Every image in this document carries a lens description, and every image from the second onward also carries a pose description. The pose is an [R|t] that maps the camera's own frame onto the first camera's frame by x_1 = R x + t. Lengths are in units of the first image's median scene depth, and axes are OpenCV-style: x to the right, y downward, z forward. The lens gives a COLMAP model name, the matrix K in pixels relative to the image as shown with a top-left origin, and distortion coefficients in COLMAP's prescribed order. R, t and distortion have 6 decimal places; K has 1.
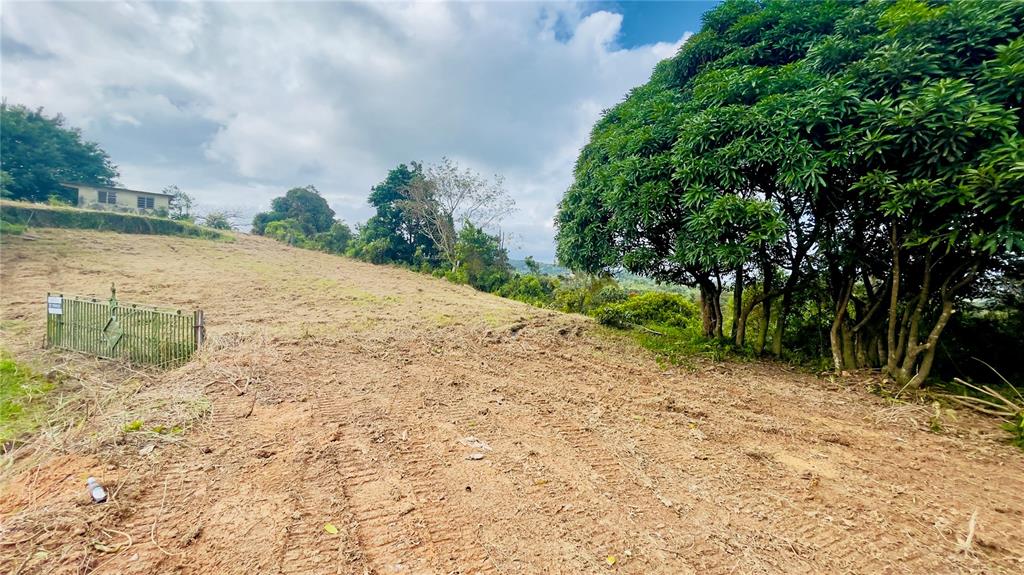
lens RADIAL K [[412.4, 0, 512.0], [0, 412.4, 287.5], [0, 0, 1]] dist [0.002653, 0.000120]
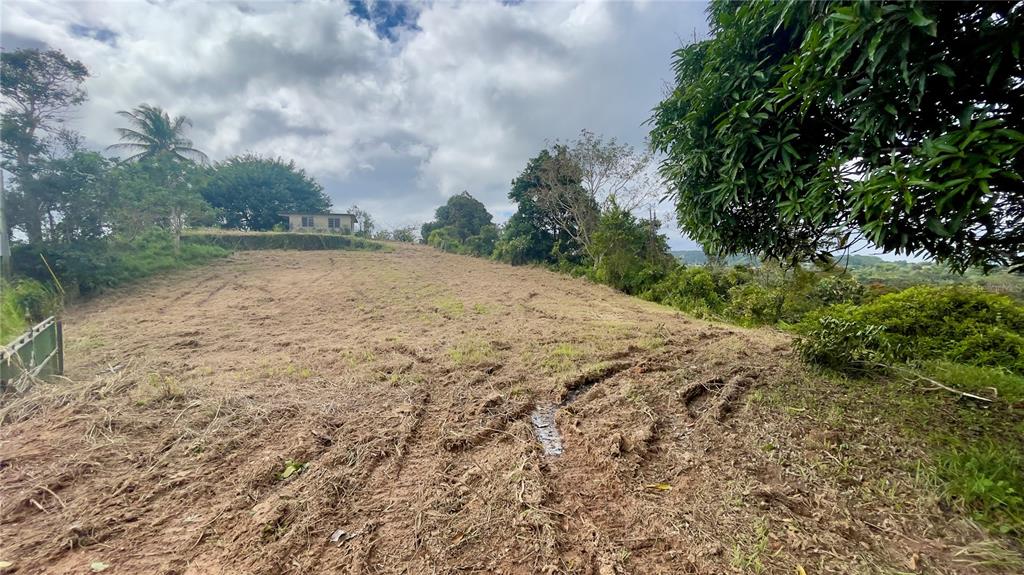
lens RADIAL K [[406.0, 0, 514.7], [0, 406.0, 285.7], [0, 0, 1]] dist [-0.008264, 0.004888]
pose [[0.903871, -0.034950, -0.426376, 0.051519], [0.034913, 0.999359, -0.007905, -0.004170], [0.426379, -0.007741, 0.904512, 0.197976]]
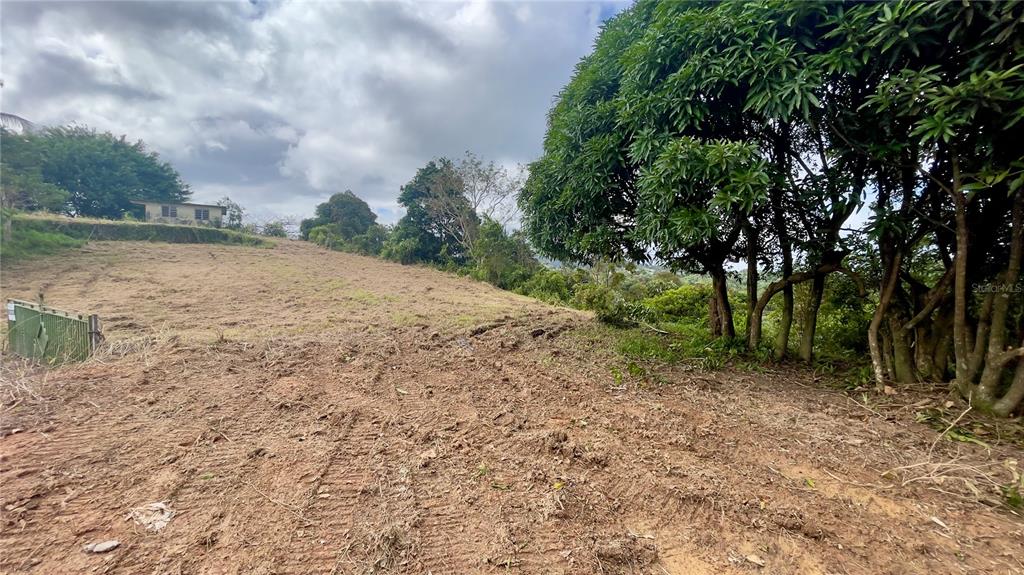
lens RADIAL K [[406.0, 0, 514.7], [0, 406.0, 285.7], [0, 0, 1]] dist [-0.008264, 0.004888]
pose [[0.990157, -0.026164, -0.137495, 0.072513], [0.026236, 0.999655, -0.001284, 0.004153], [0.137481, -0.002336, 0.990502, 0.061368]]
